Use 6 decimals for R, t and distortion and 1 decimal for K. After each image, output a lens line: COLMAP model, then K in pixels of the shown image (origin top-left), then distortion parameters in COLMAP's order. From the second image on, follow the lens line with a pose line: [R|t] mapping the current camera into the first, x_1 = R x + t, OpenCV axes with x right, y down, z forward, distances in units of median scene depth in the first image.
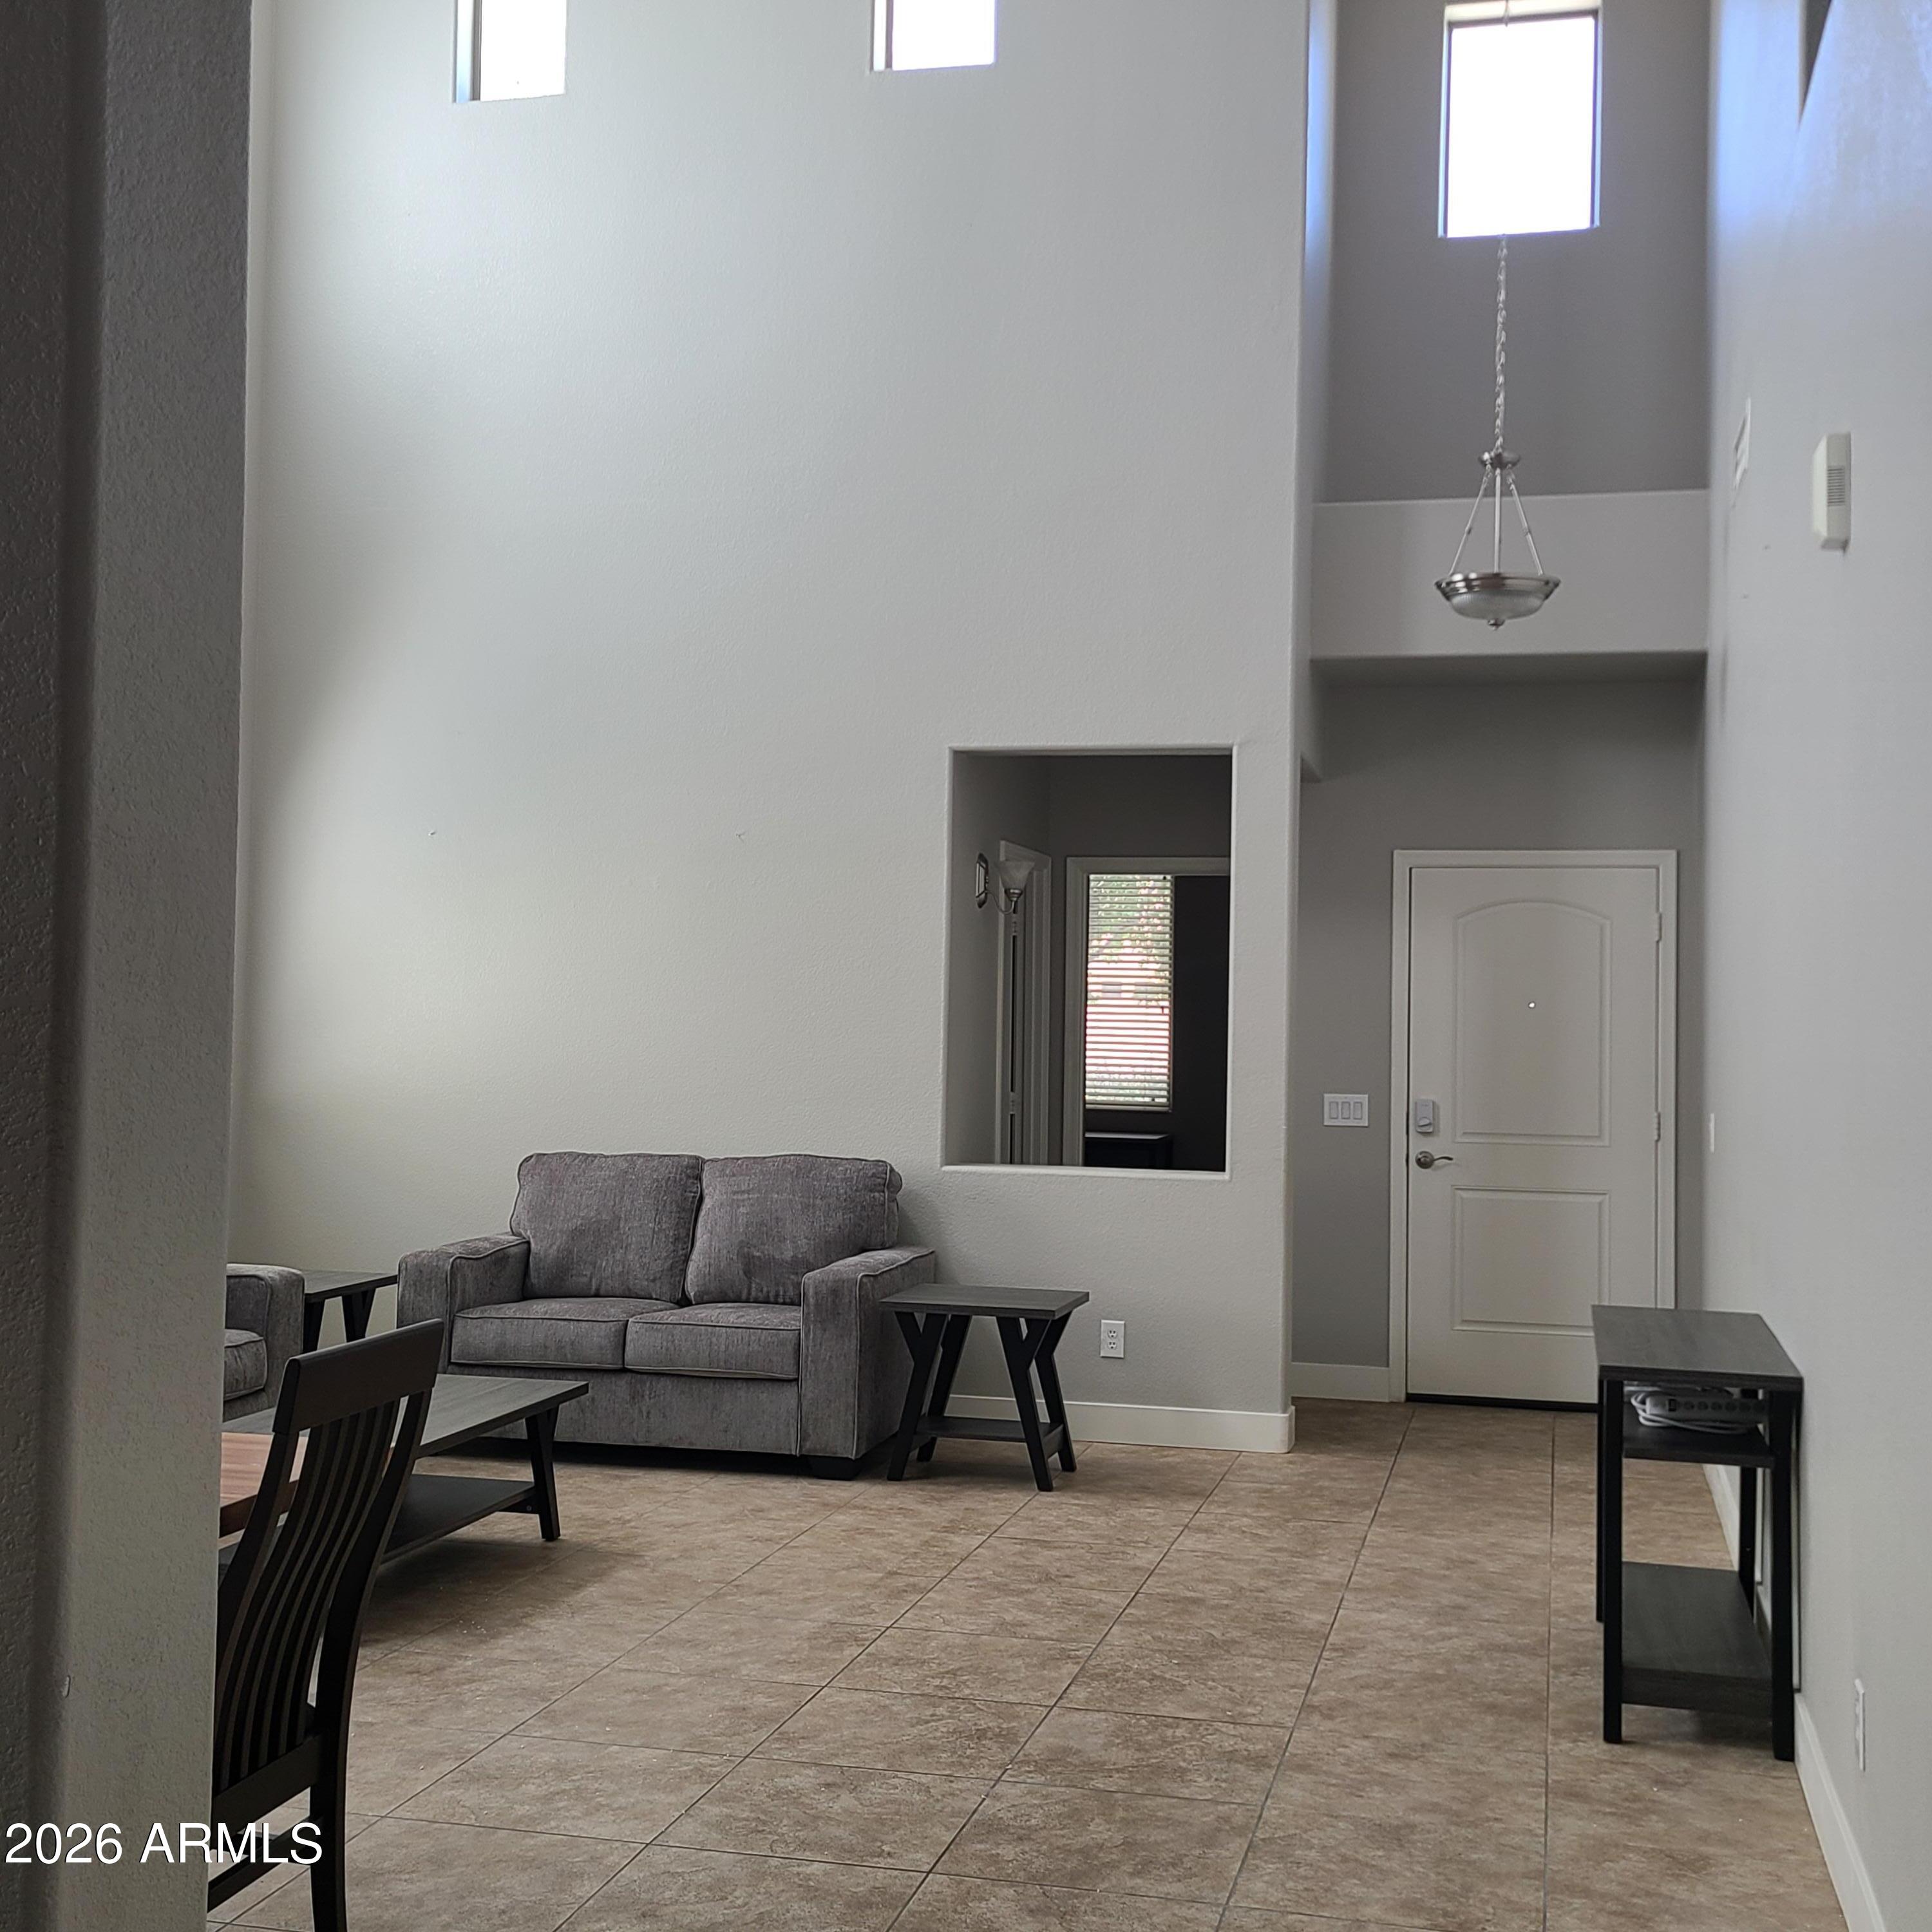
lens RADIAL K [[2318.0, 0, 957.9], [0, 2318.0, 965.7], [0, 0, 1]] dist [0.011337, 0.000000]
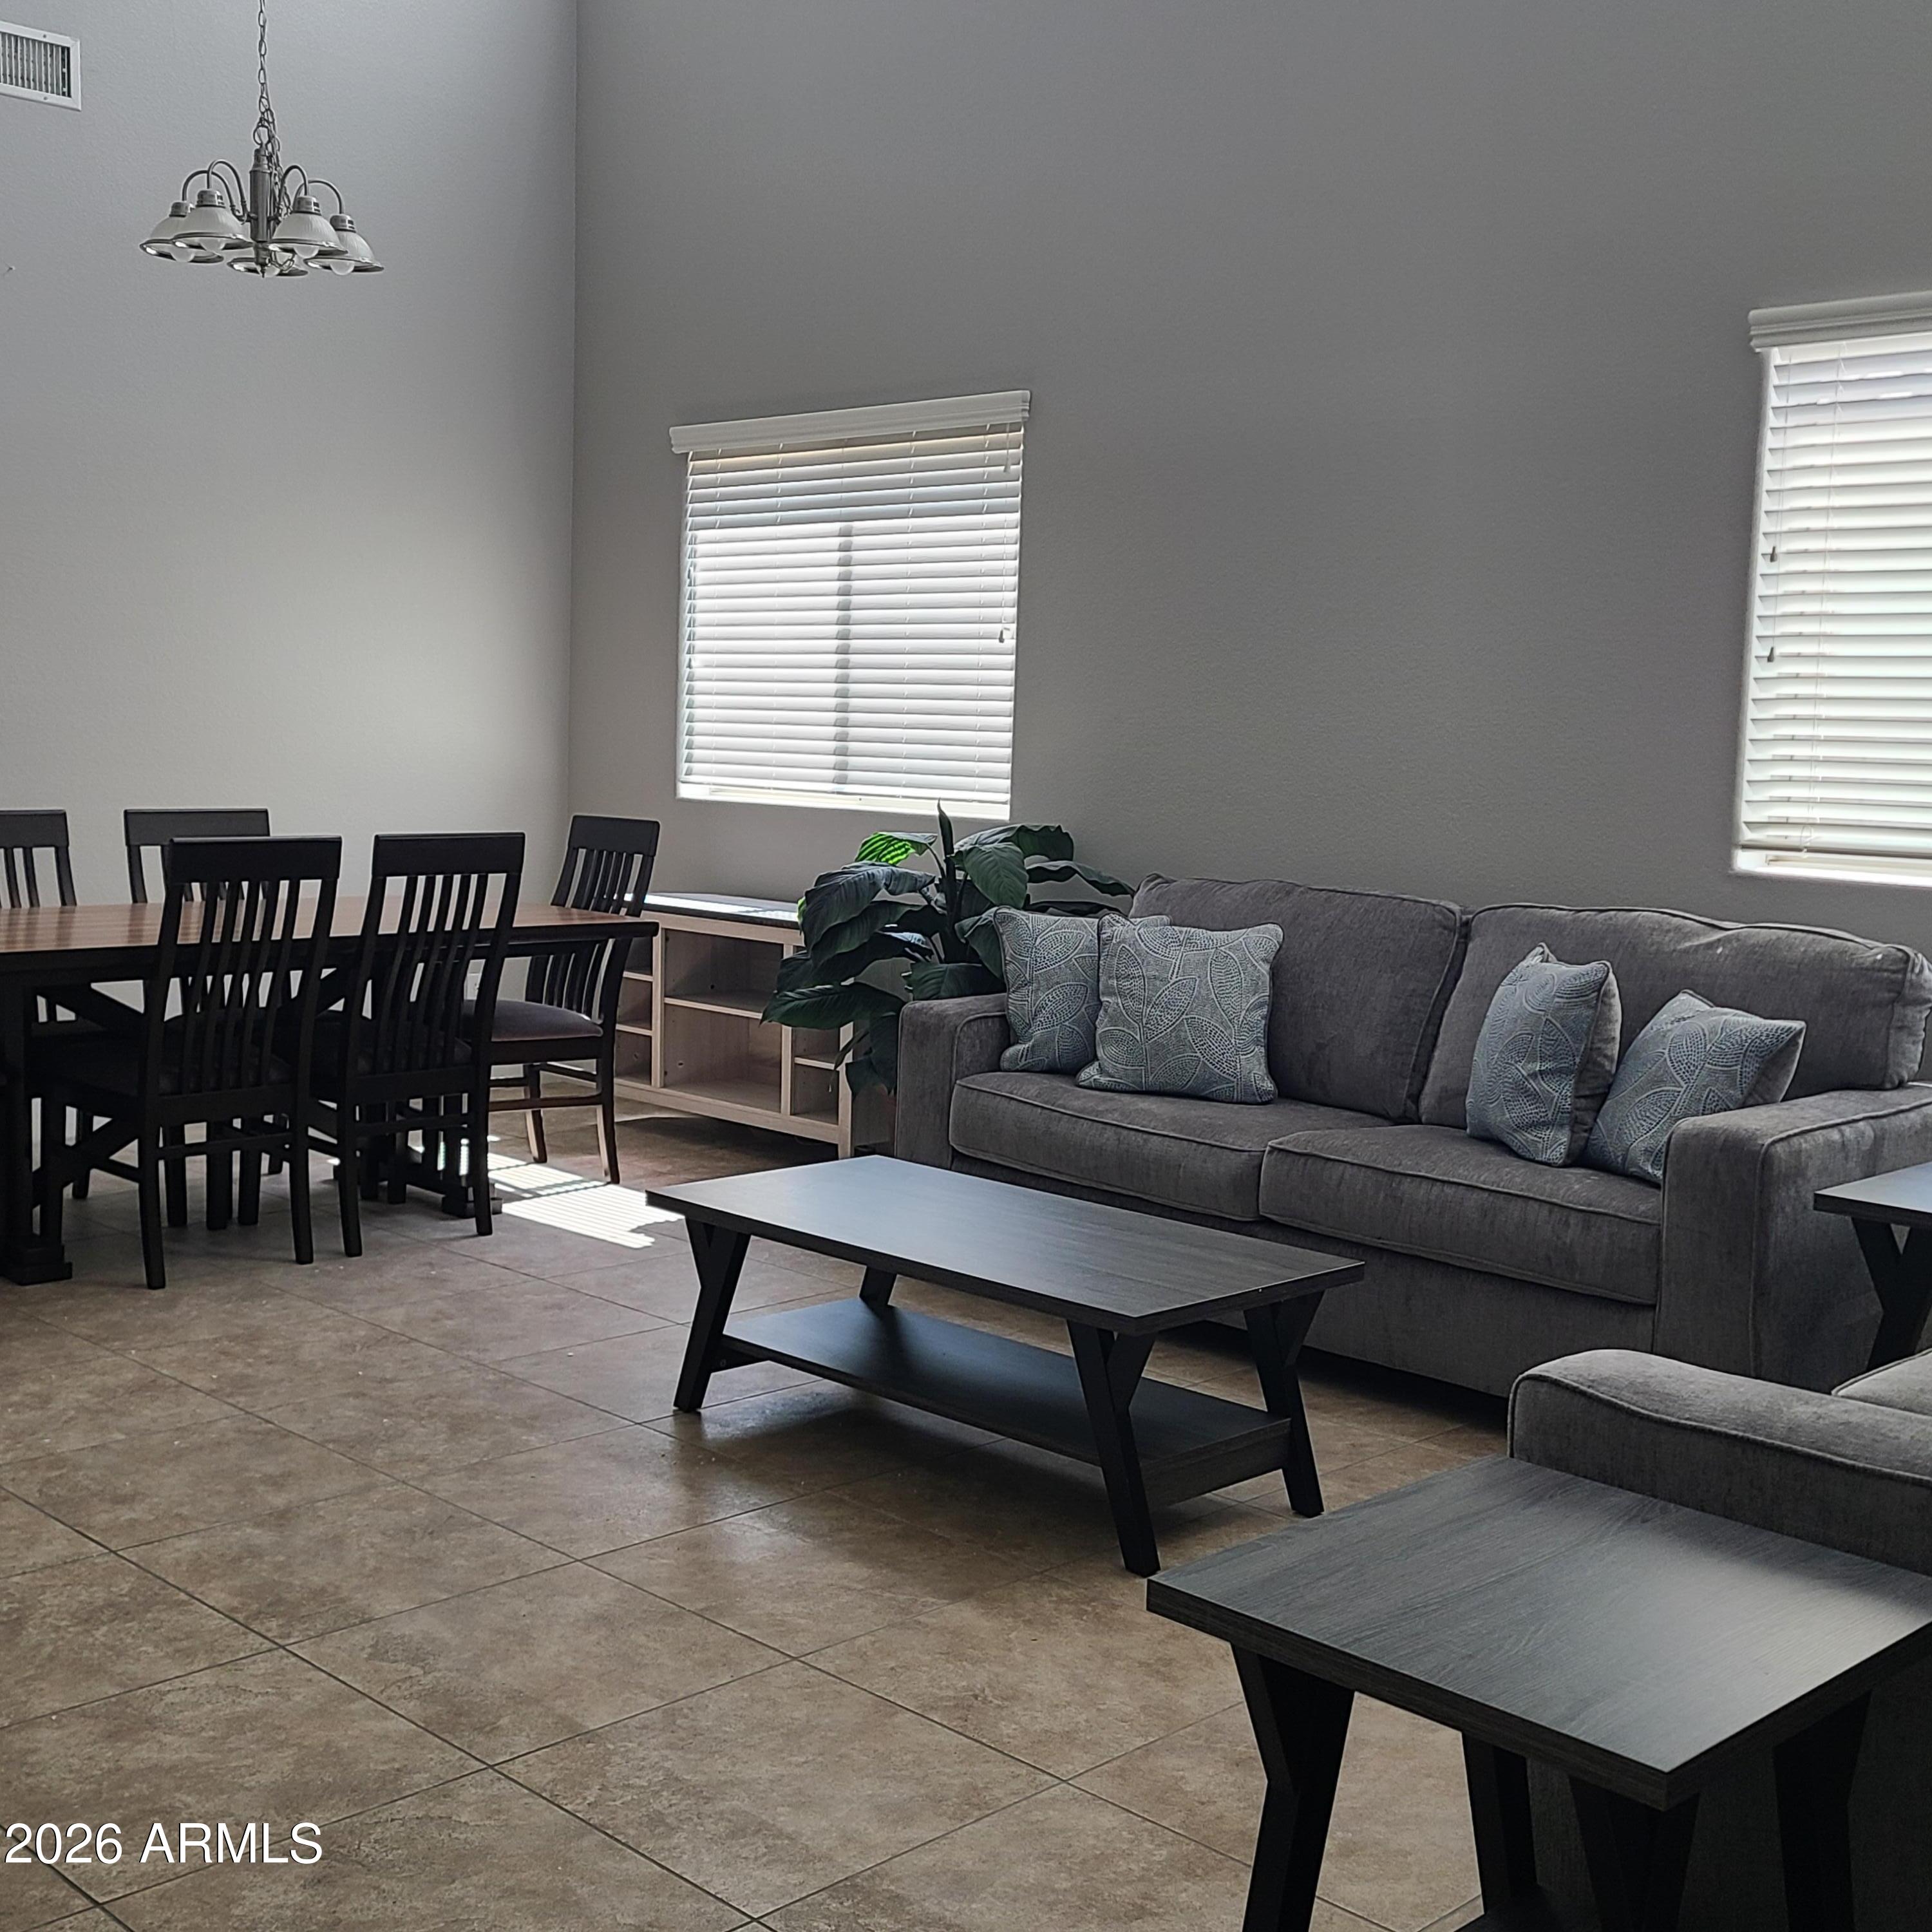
lens RADIAL K [[2318.0, 0, 956.6], [0, 2318.0, 965.5], [0, 0, 1]] dist [0.011337, 0.000000]
pose [[-0.498178, 0.056646, -0.865223, 0.357376], [-0.017679, 0.996993, 0.075452, 0.065510], [0.866895, 0.052885, -0.495678, 1.347421]]
